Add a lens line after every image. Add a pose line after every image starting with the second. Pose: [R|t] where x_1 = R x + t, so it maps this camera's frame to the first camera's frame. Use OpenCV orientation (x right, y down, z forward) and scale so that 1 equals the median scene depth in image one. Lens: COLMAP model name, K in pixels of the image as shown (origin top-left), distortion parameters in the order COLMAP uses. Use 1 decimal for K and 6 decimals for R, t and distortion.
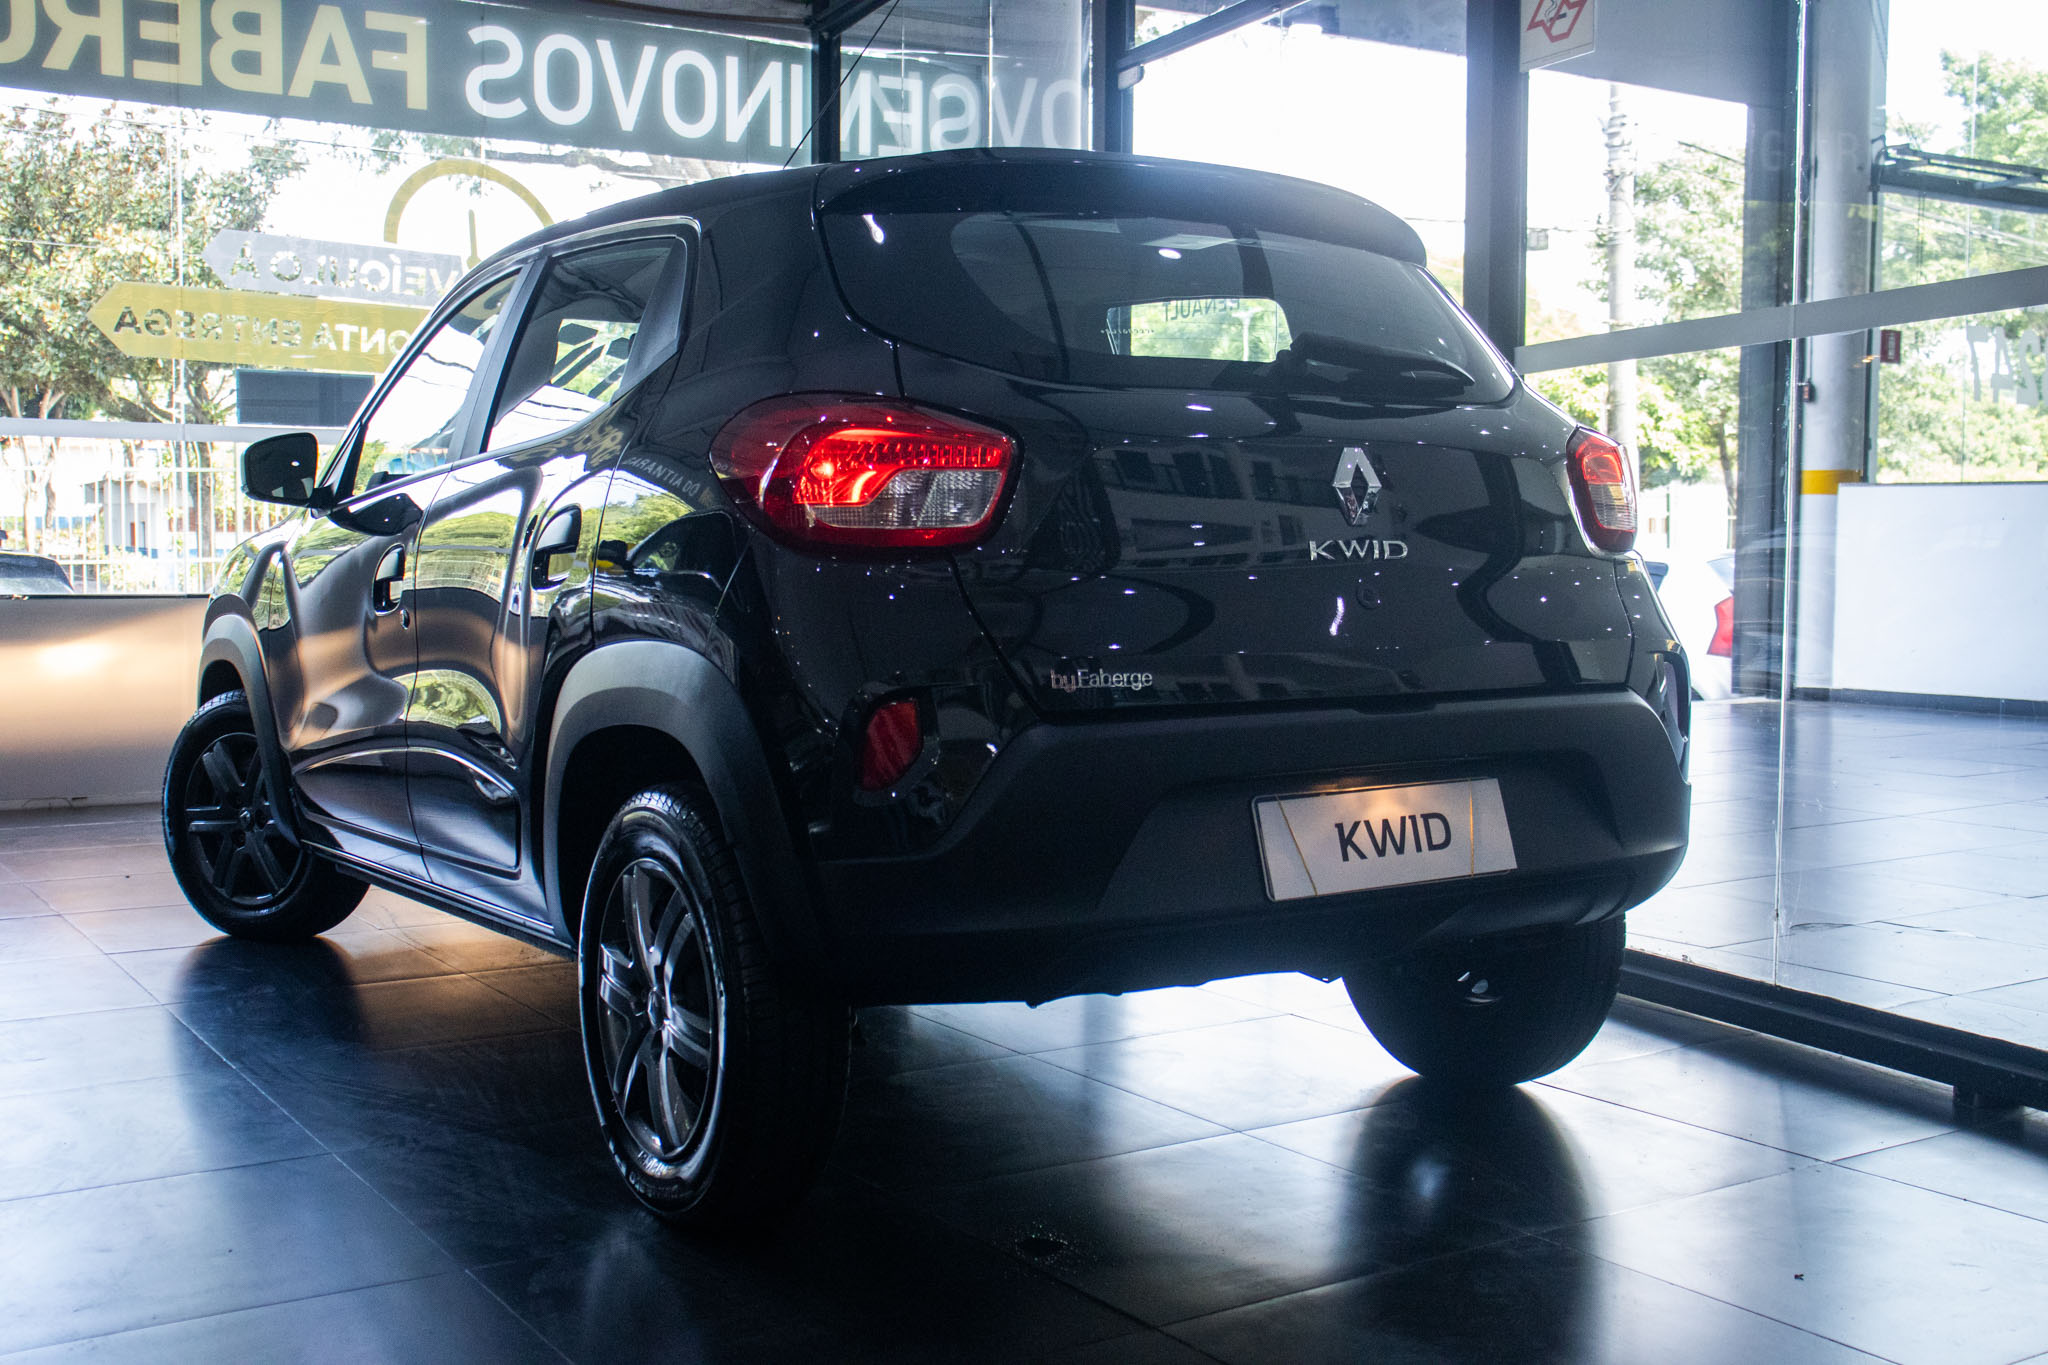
lens RADIAL K [[2171.7, 0, 1028.2], [0, 2171.7, 680.3], [0, 0, 1]] dist [-0.012963, 0.000000]
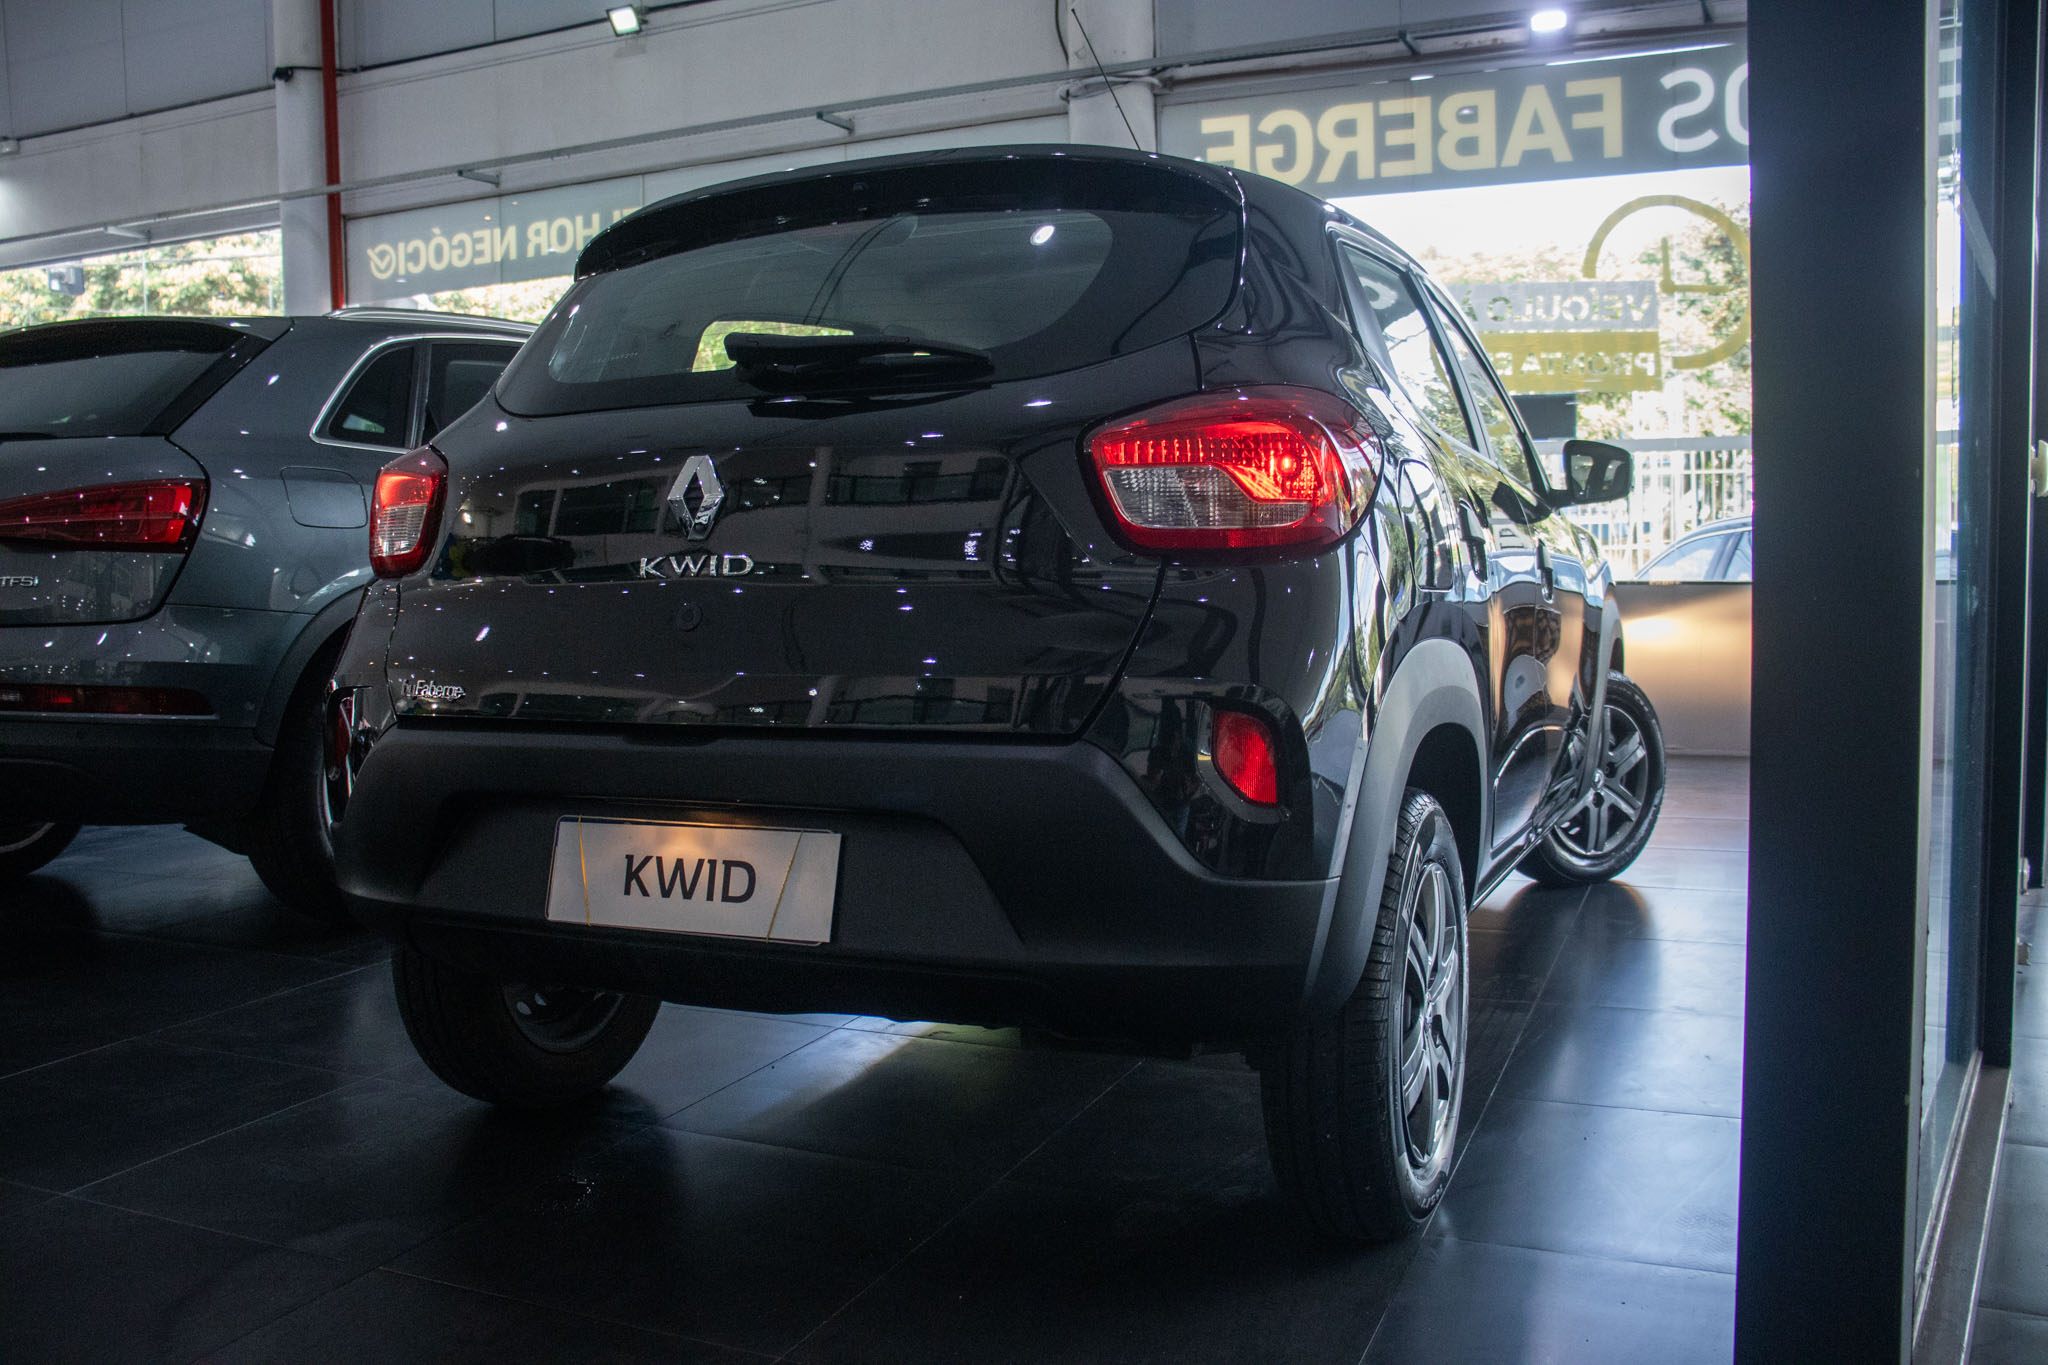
lens RADIAL K [[1723.0, 0, 1029.9], [0, 1723.0, 691.2], [0, 0, 1]] dist [-0.106267, 0.009853]
pose [[0.544562, 0.059879, -0.836580, 0.772330], [-0.033784, 0.998205, 0.049456, -0.043658], [0.838040, 0.001332, 0.545608, 0.660833]]
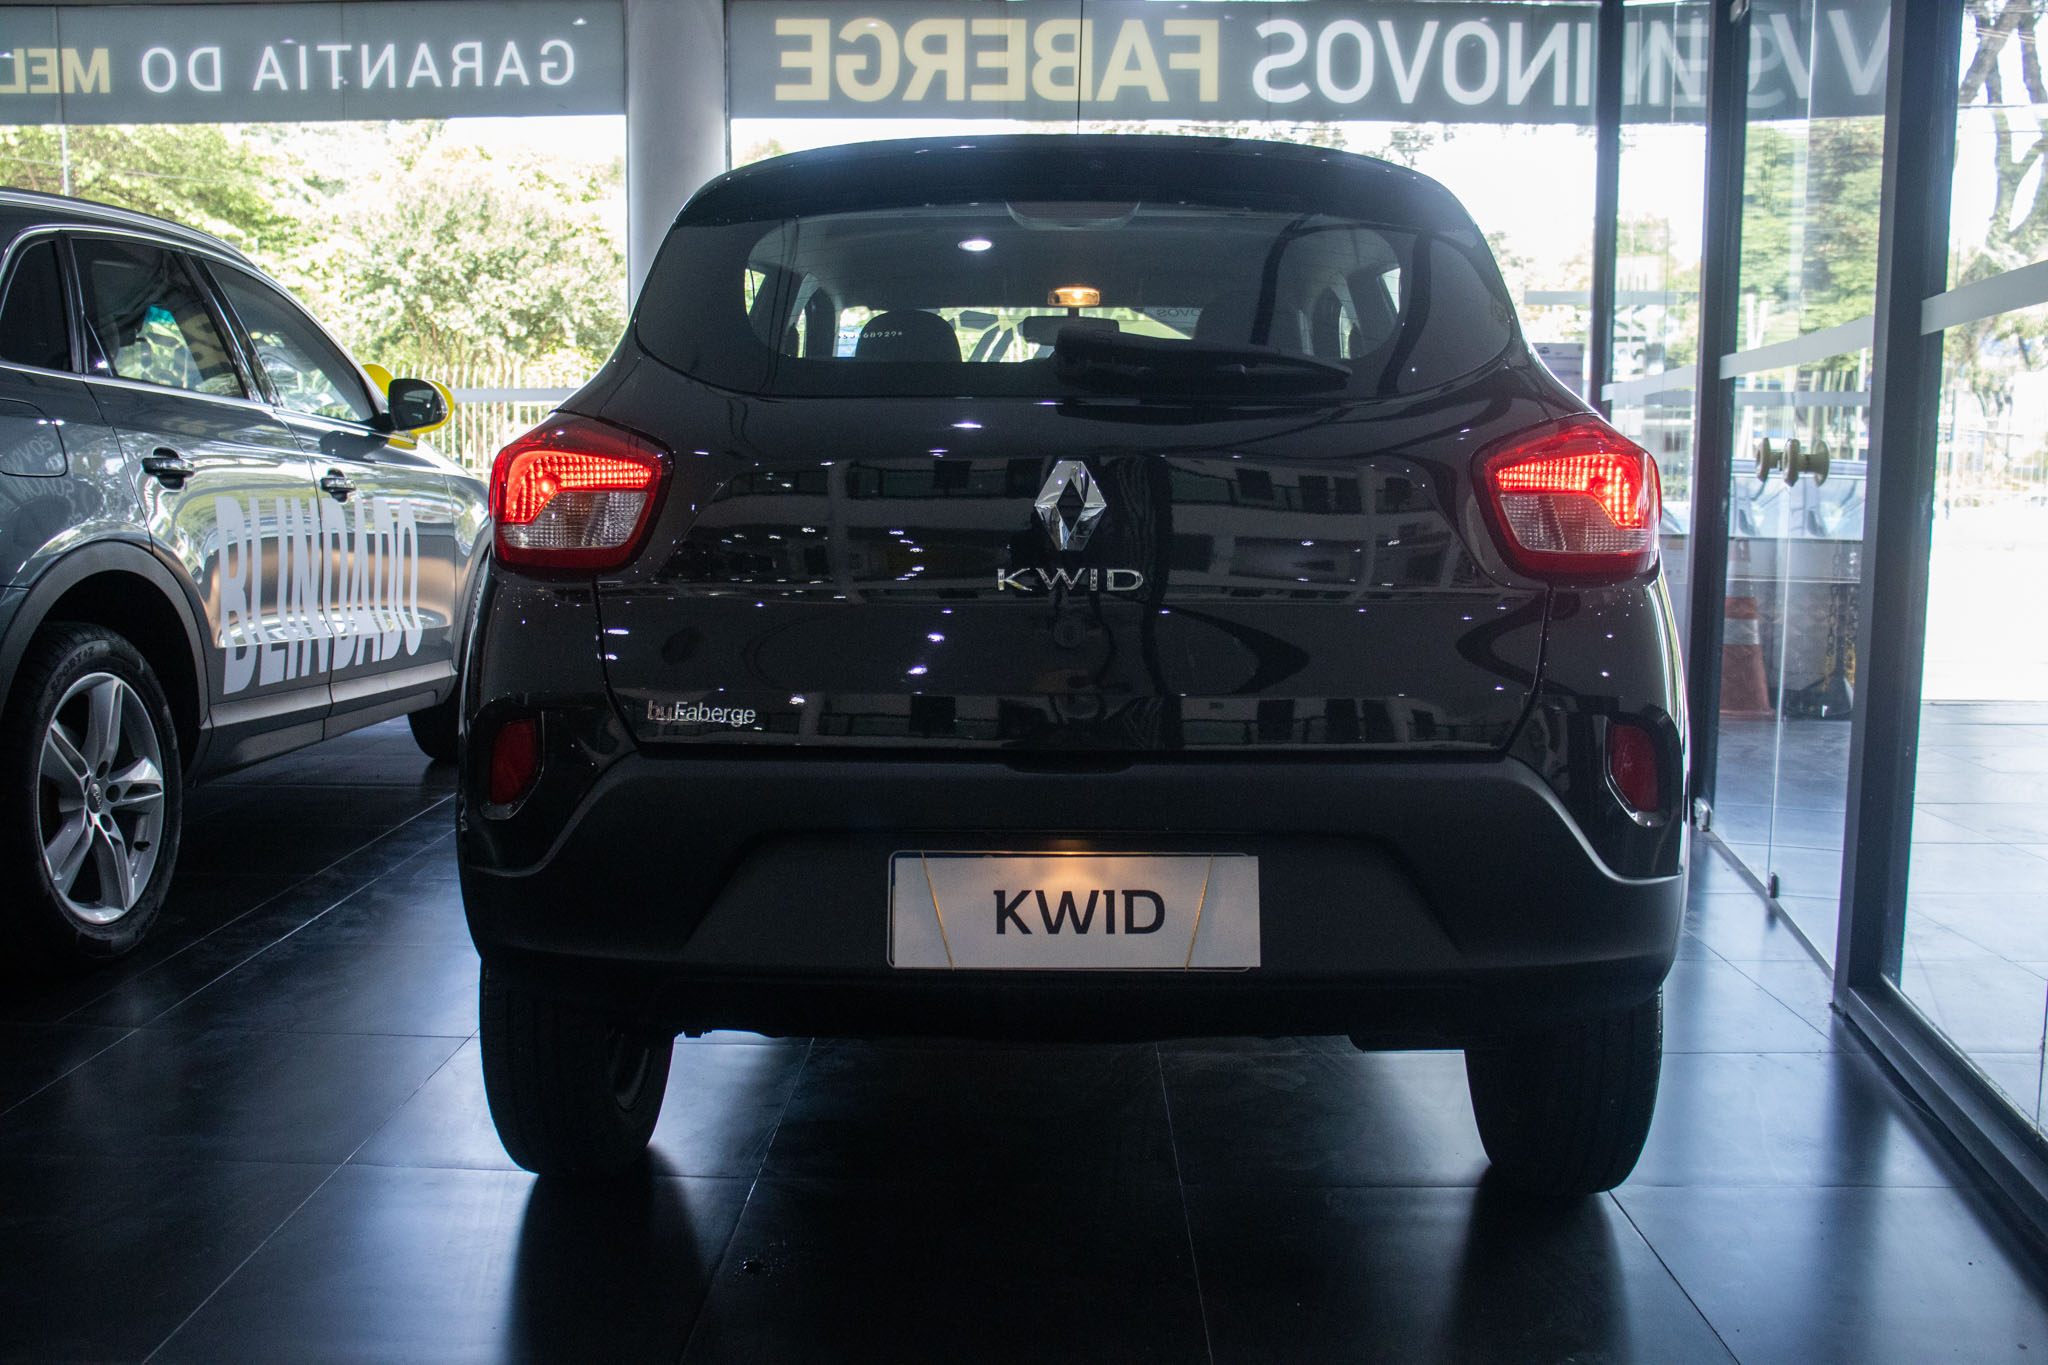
lens RADIAL K [[1888.1, 0, 1019.2], [0, 1888.1, 685.1], [0, 0, 1]] dist [-0.104242, 0.000000]
pose [[0.824195, 0.074196, -0.561425, 0.514770], [-0.041457, 0.996625, 0.070849, -0.064691], [0.564787, -0.035118, 0.824489, 0.335293]]
